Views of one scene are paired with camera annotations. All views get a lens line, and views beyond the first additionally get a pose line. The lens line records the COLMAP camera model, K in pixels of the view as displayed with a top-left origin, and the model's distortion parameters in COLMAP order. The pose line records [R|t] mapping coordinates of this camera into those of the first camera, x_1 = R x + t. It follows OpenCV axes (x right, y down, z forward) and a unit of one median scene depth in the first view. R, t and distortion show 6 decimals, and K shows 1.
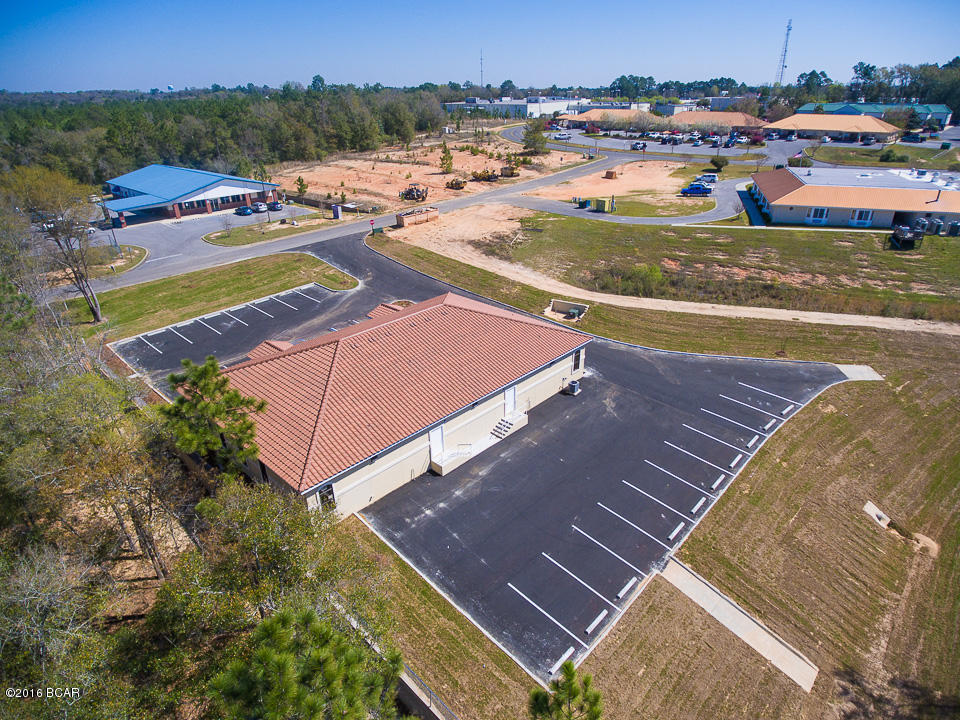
lens RADIAL K [[564.2, 0, 492.2], [0, 564.2, 369.3], [0, 0, 1]] dist [-0.020880, 0.002243]
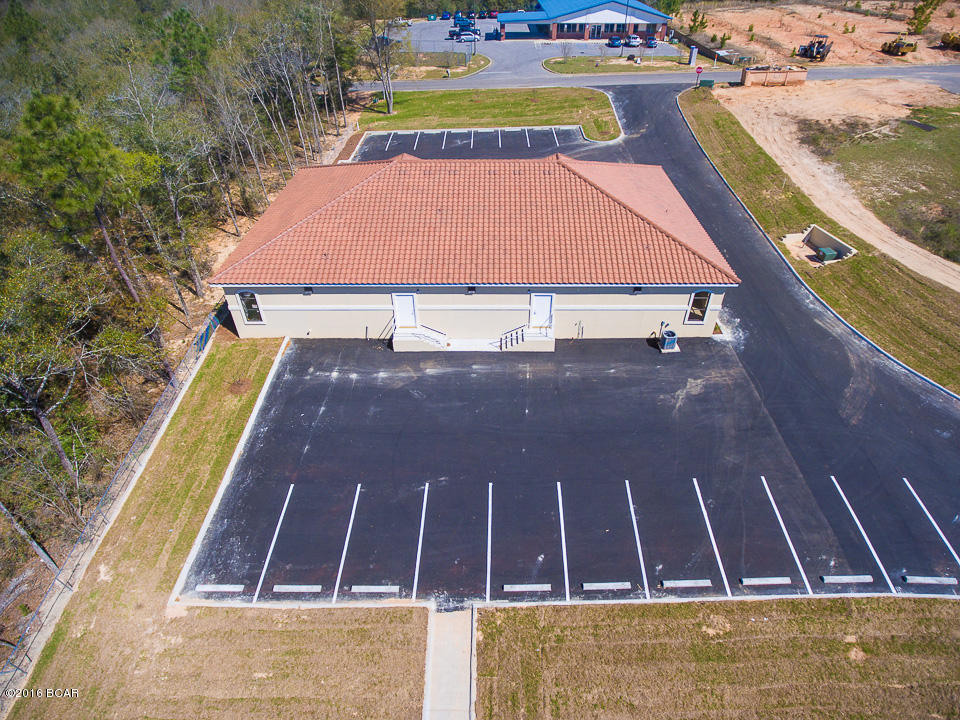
lens RADIAL K [[564.2, 0, 493.5], [0, 564.2, 368.7], [0, 0, 1]] dist [-0.020880, 0.002243]
pose [[0.679124, 0.461065, -0.571148, 0.297883], [-0.333660, 0.886978, 0.319284, -0.060644], [0.653806, -0.026264, 0.756207, 0.281069]]
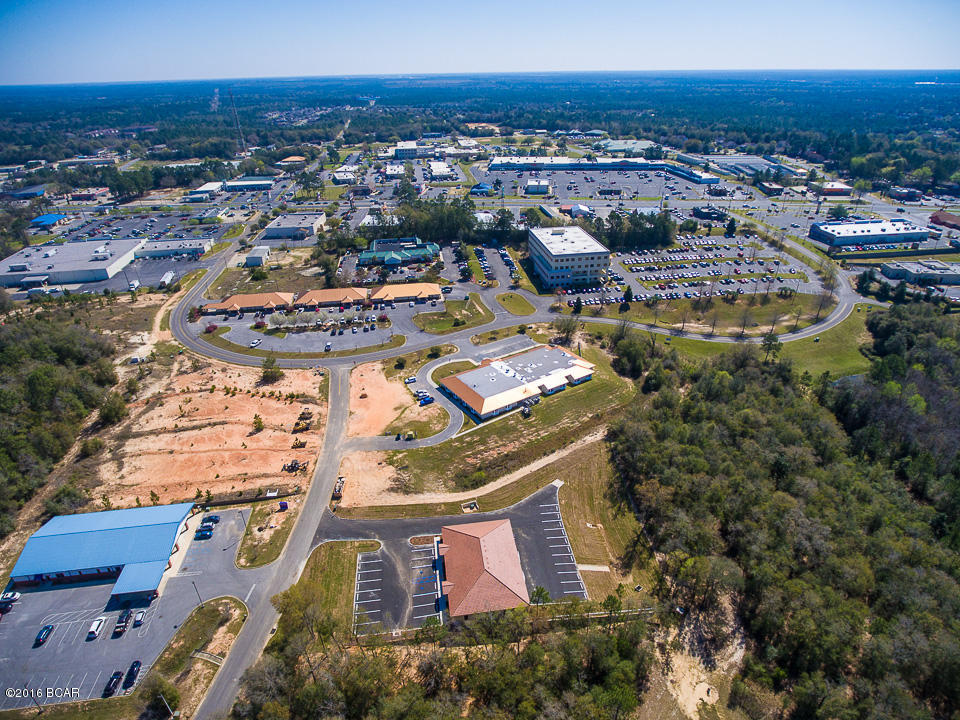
lens RADIAL K [[564.2, 0, 492.8], [0, 564.2, 367.9], [0, 0, 1]] dist [-0.020880, 0.002243]
pose [[0.624146, -0.364441, 0.691104, -1.322041], [0.357427, 0.919746, 0.162214, -1.042950], [-0.694758, 0.145774, 0.704317, -0.956193]]
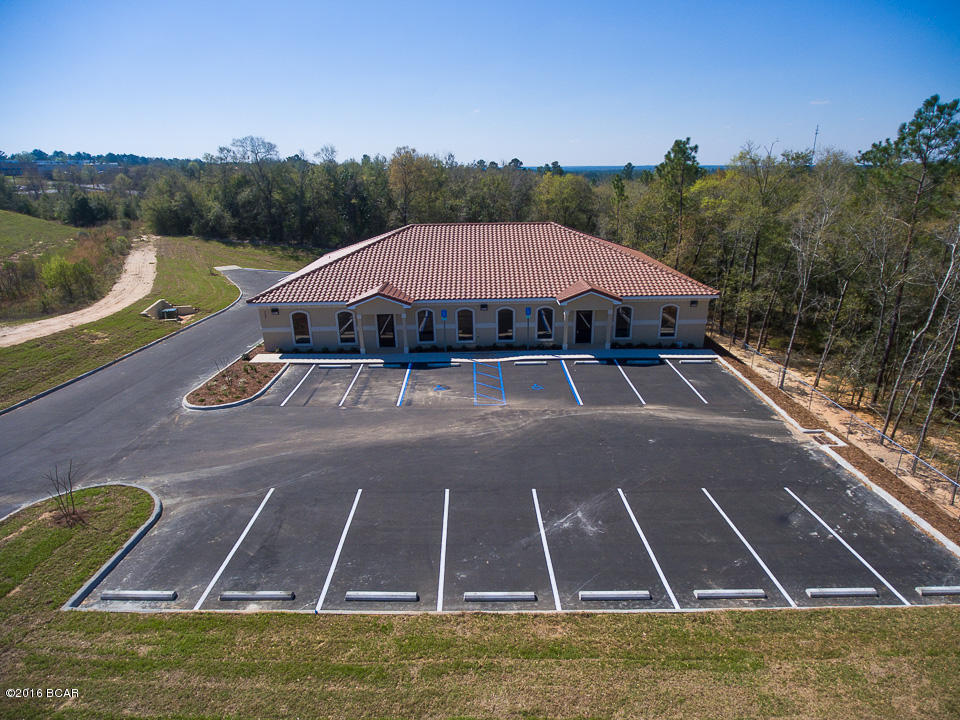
lens RADIAL K [[564.2, 0, 492.7], [0, 564.2, 371.9], [0, 0, 1]] dist [-0.020880, 0.002243]
pose [[-0.702172, -0.223538, 0.676007, -0.597463], [0.336107, 0.732930, 0.591478, -0.312117], [-0.627683, 0.642530, -0.439510, 1.072259]]
